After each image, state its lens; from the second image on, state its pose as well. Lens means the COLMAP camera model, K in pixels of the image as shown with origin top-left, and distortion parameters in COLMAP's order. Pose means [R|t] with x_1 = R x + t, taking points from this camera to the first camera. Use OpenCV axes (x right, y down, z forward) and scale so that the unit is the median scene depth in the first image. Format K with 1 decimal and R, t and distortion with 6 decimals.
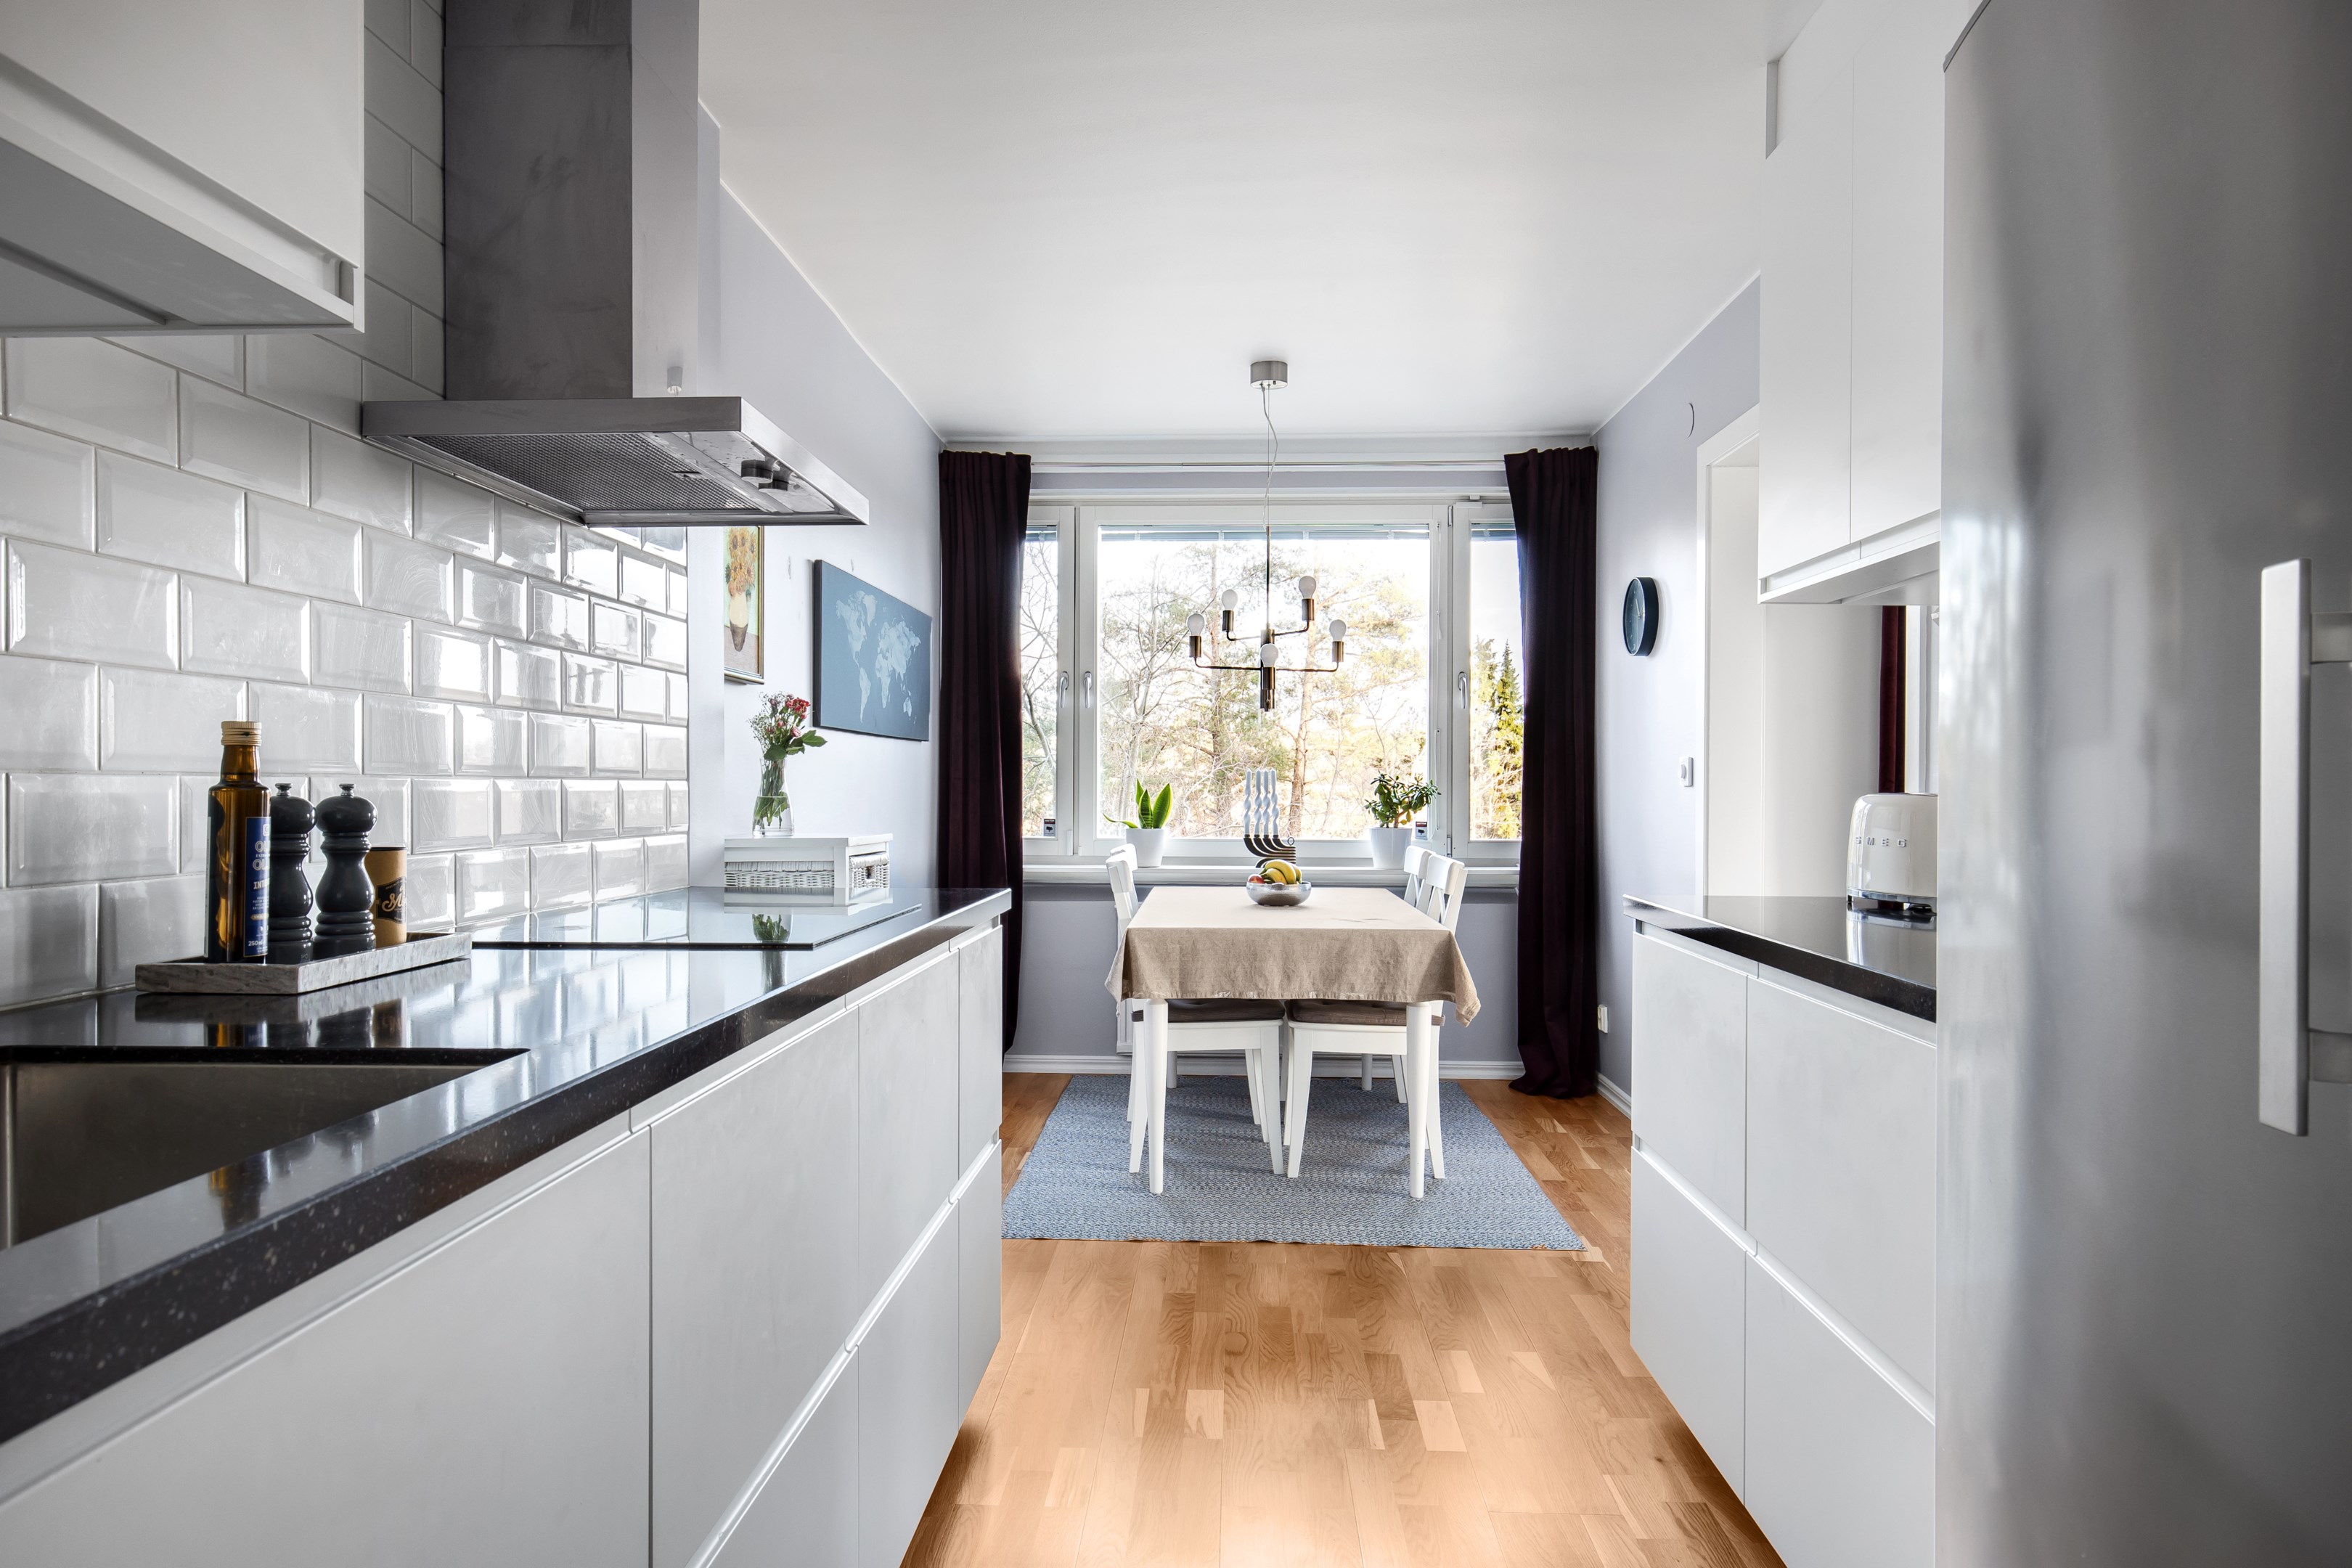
lens RADIAL K [[1421.8, 0, 1176.0], [0, 1421.8, 784.0], [0, 0, 1]] dist [0.003744, 0.001277]
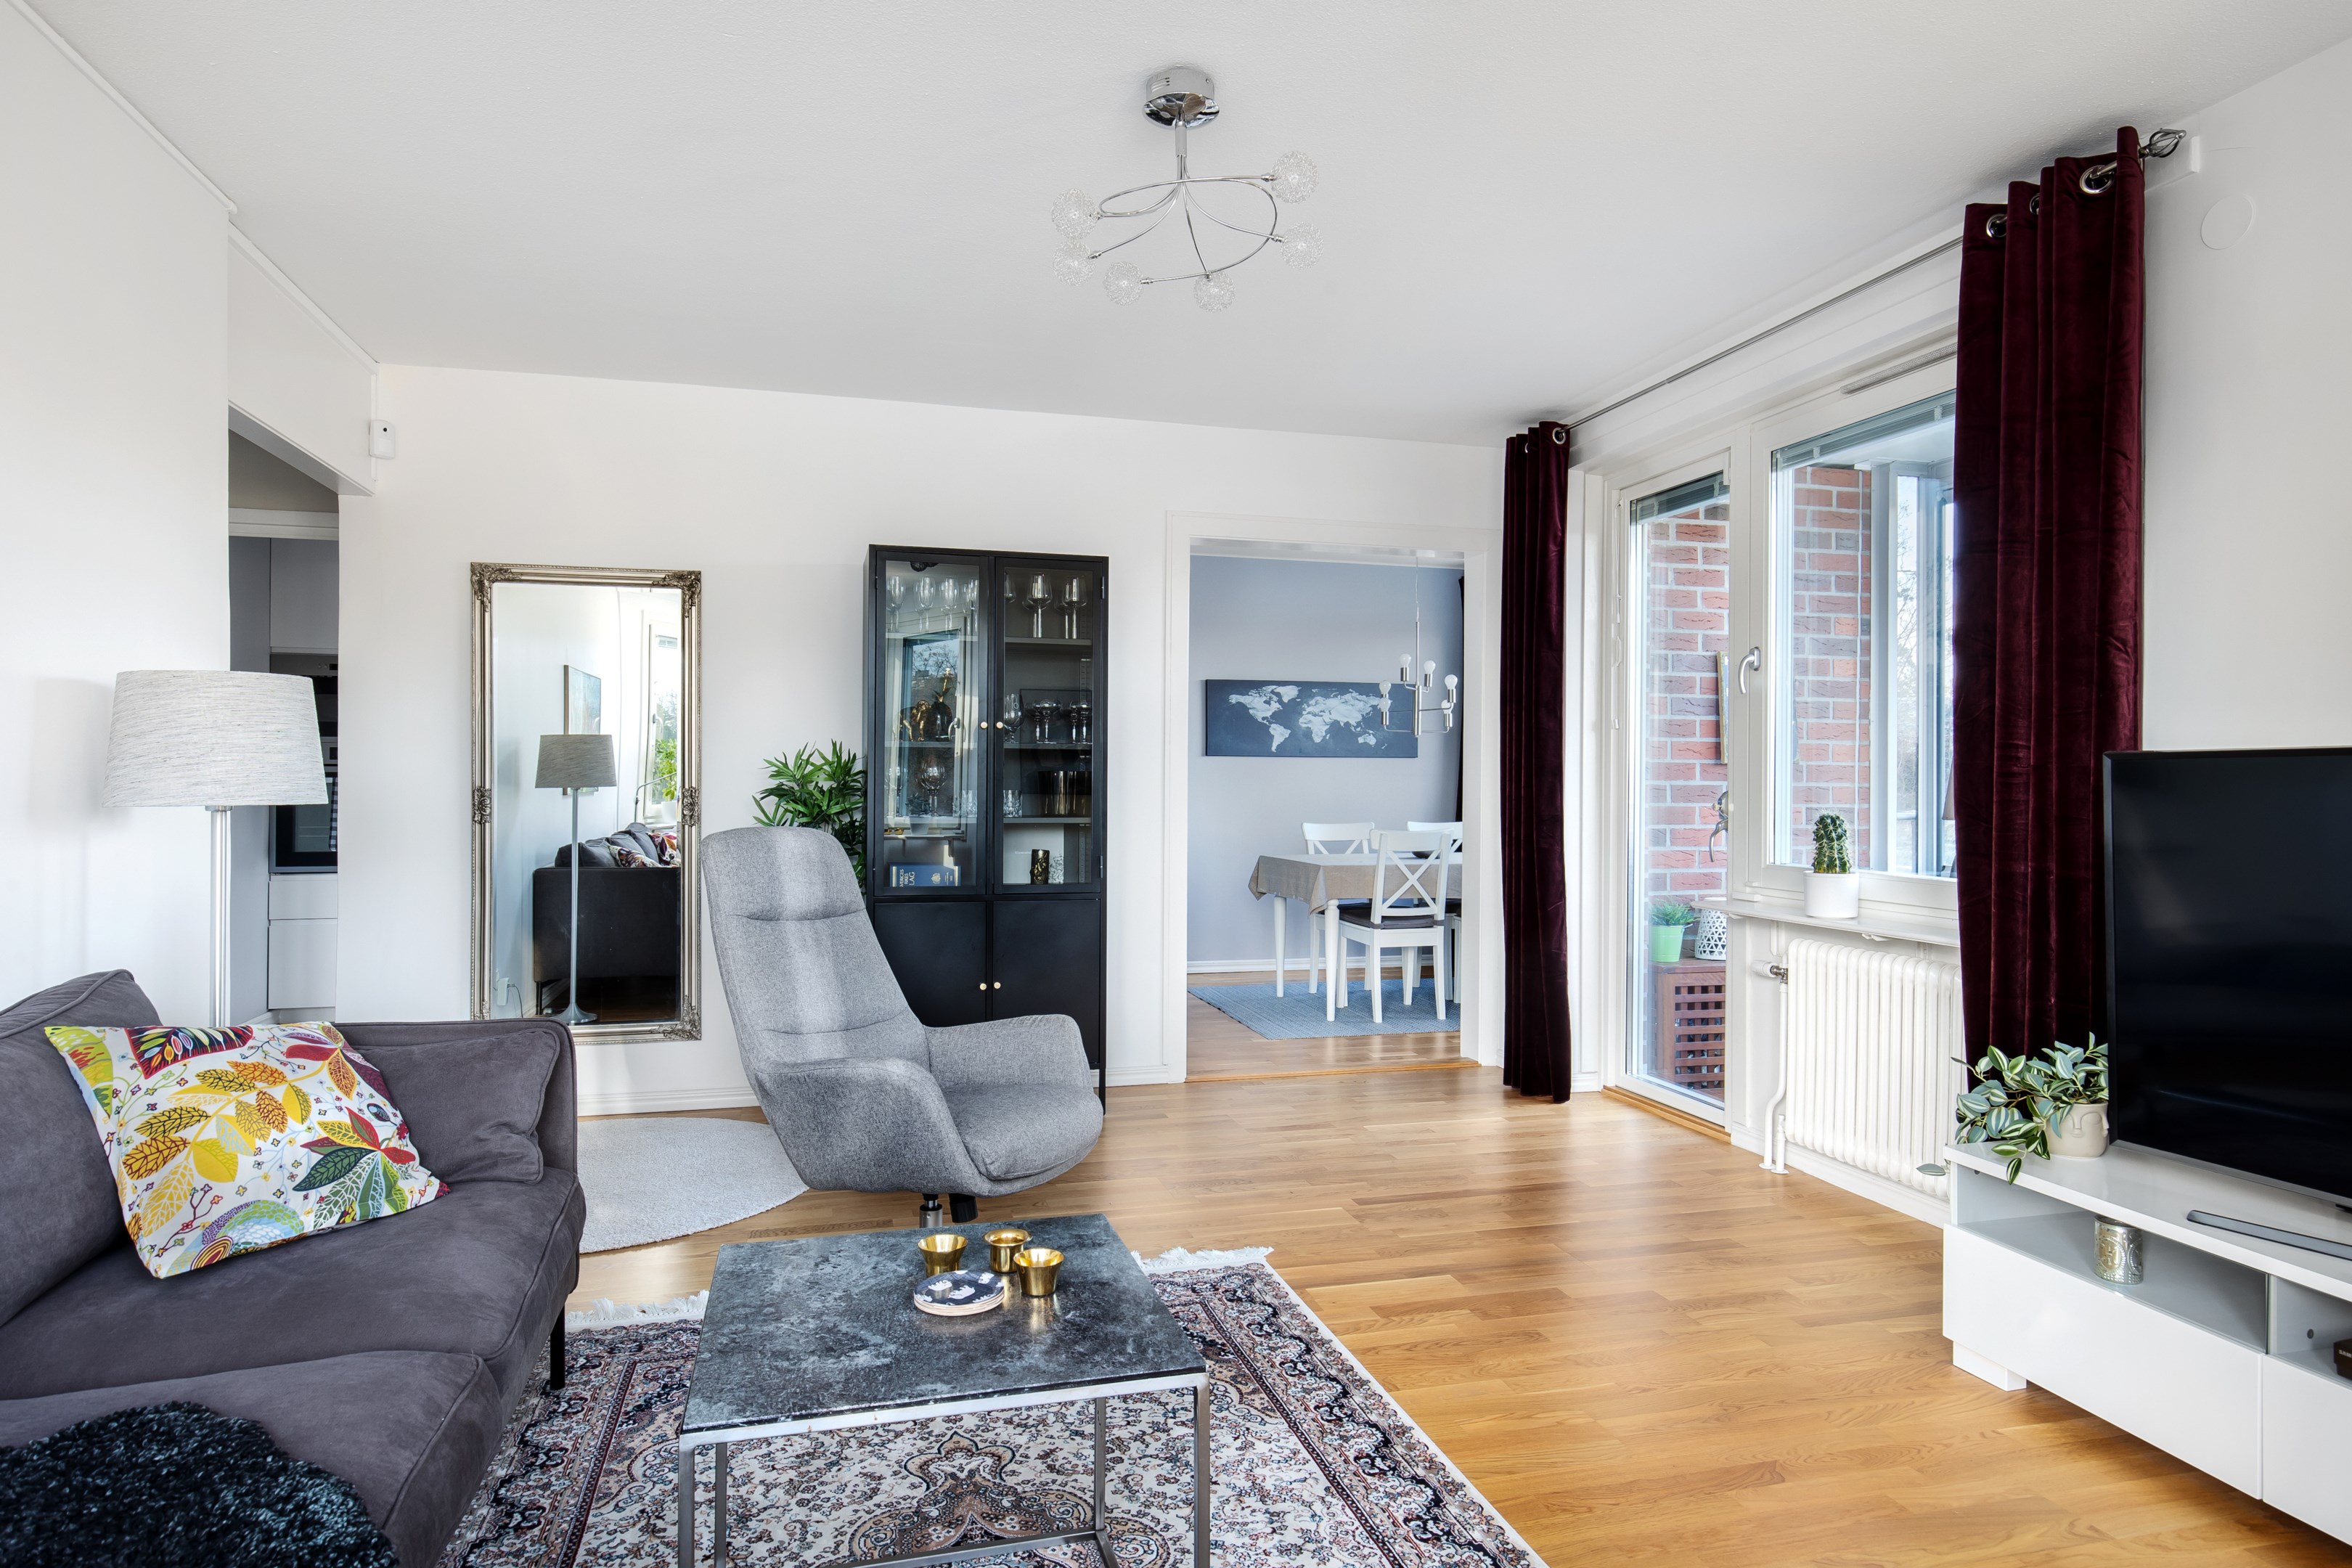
lens RADIAL K [[1301.8, 0, 1176.0], [0, 1301.8, 784.0], [0, 0, 1]] dist [-0.001419, 0.000260]
pose [[0.300403, -0.001843, -0.953811, 1.268071], [-0.001218, 0.999997, -0.002316, 0.005937], [0.953812, 0.001857, 0.300400, 0.270045]]
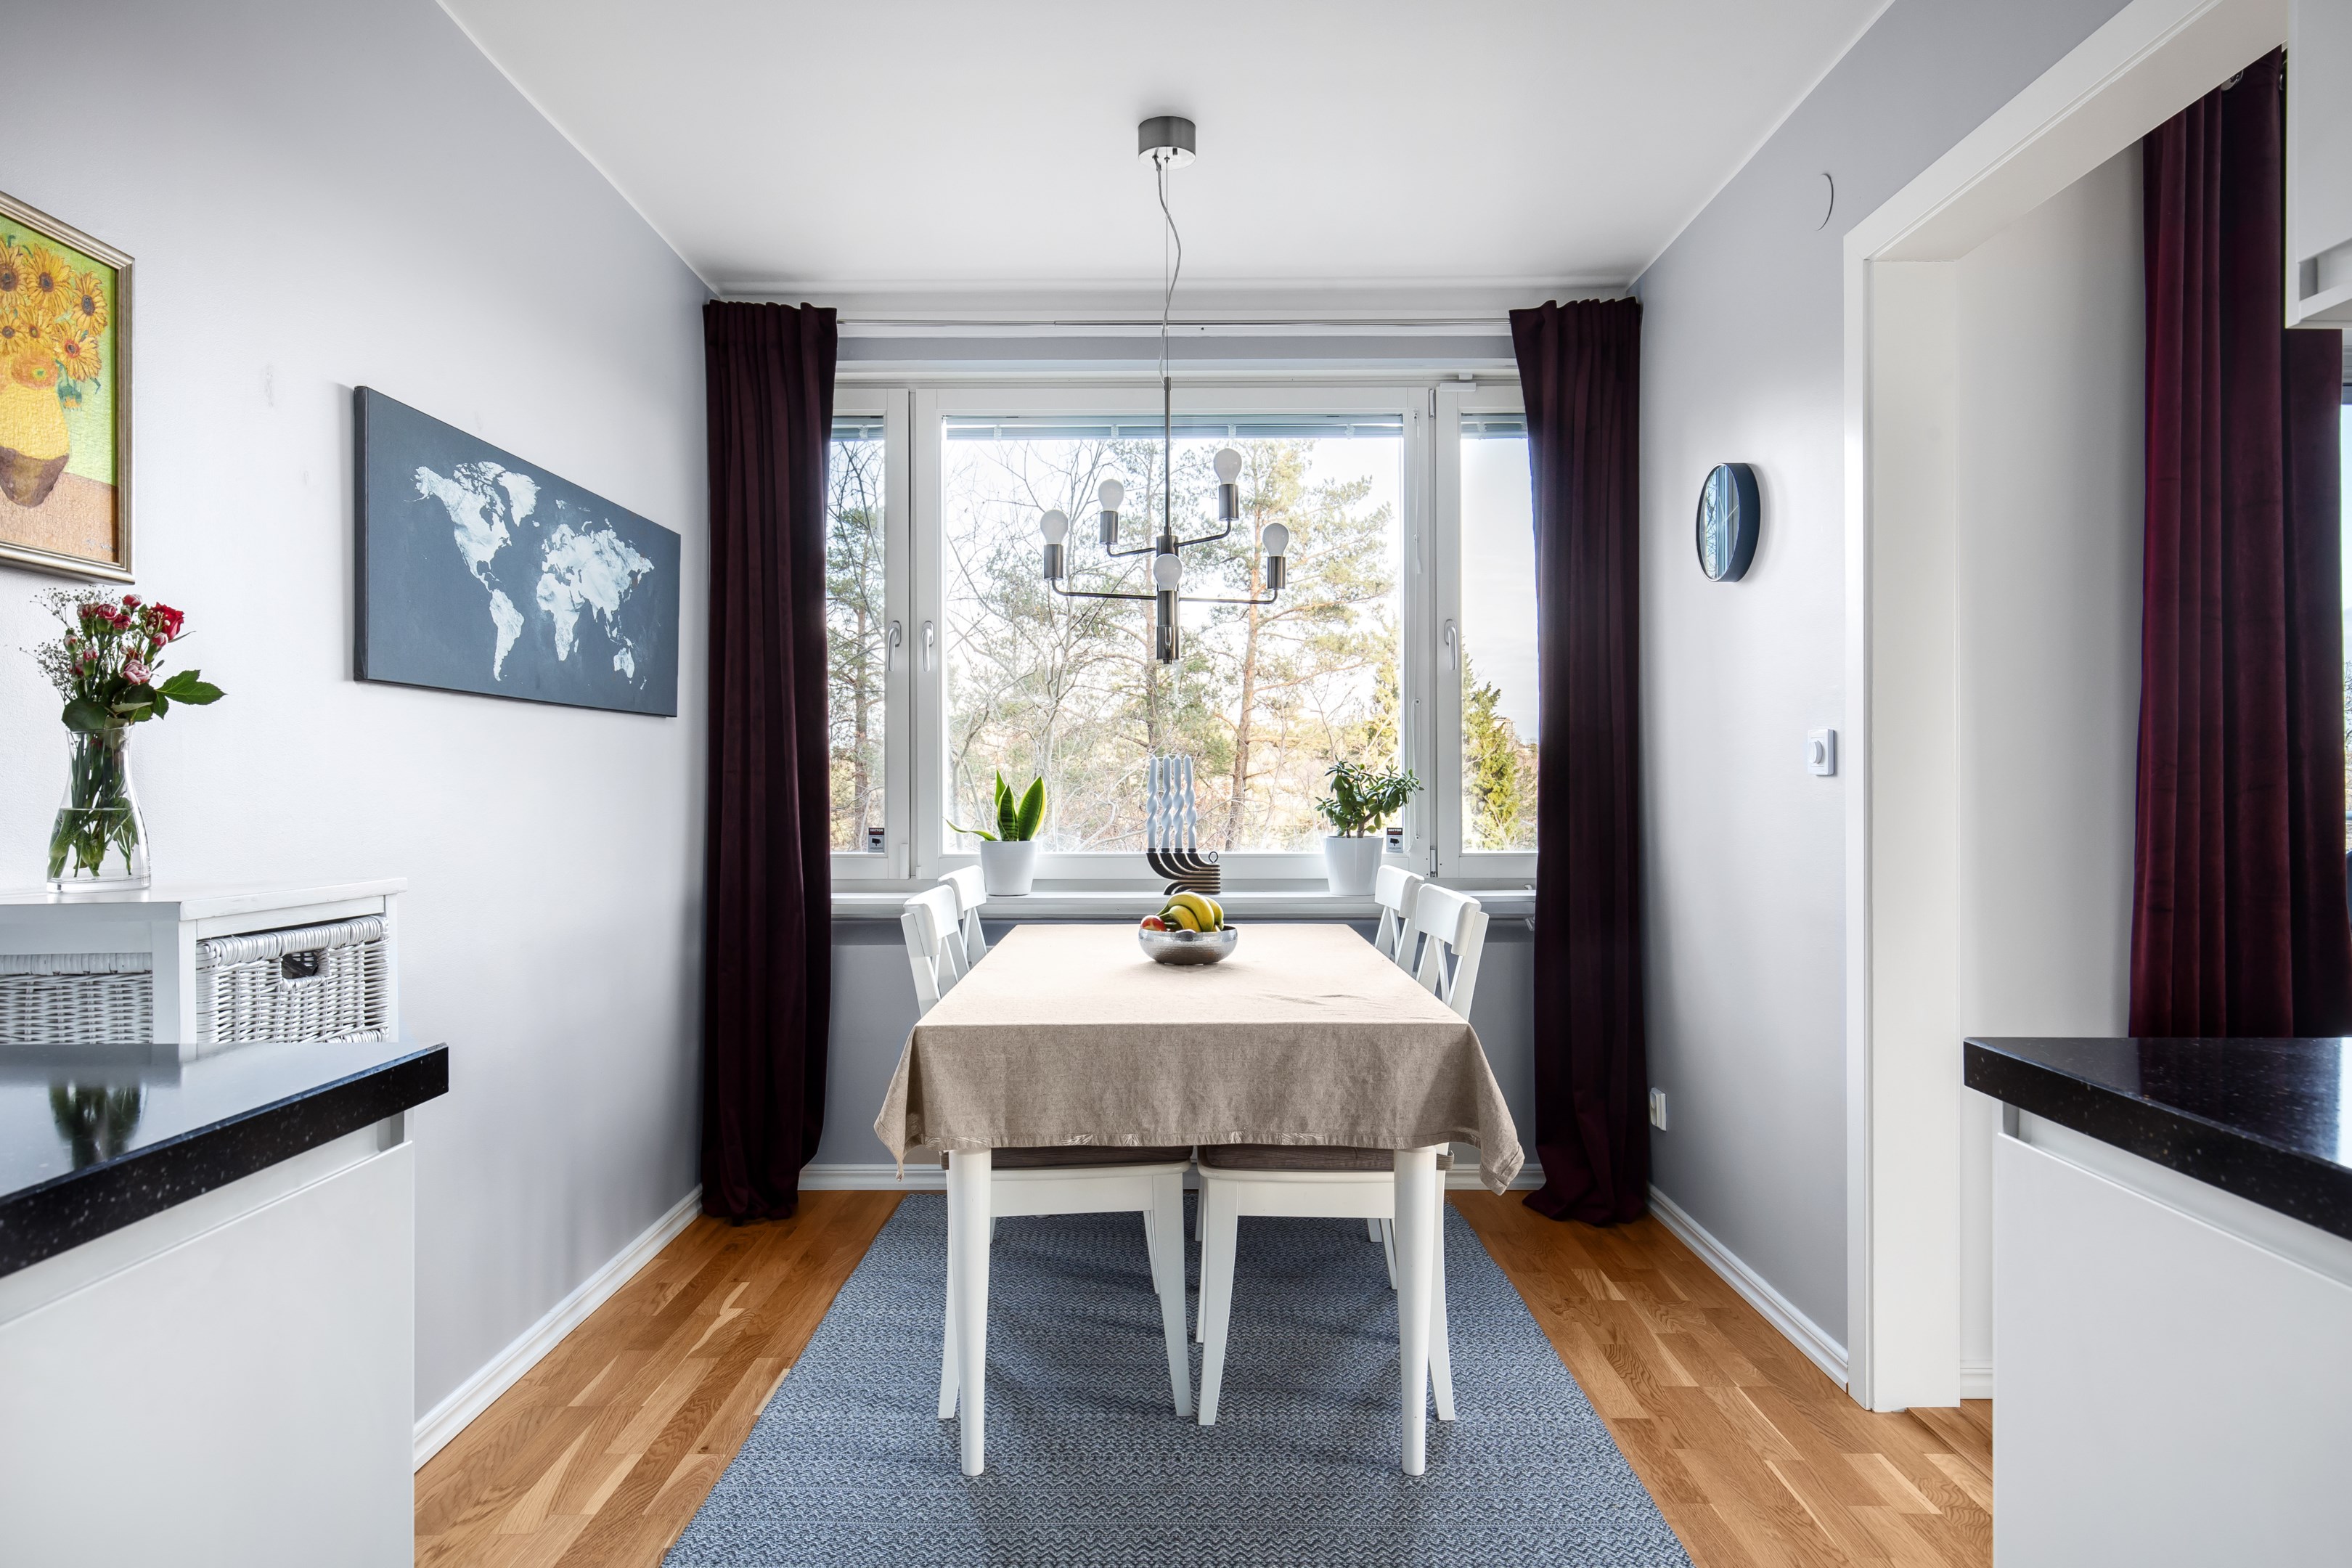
lens RADIAL K [[1421.8, 0, 1176.0], [0, 1421.8, 784.0], [0, 0, 1]] dist [0.003744, 0.001277]
pose [[0.999231, -0.006965, 0.038589, 0.038796], [0.006809, 0.999968, 0.004156, 0.000721], [-0.038617, -0.003890, 0.999247, 0.322743]]
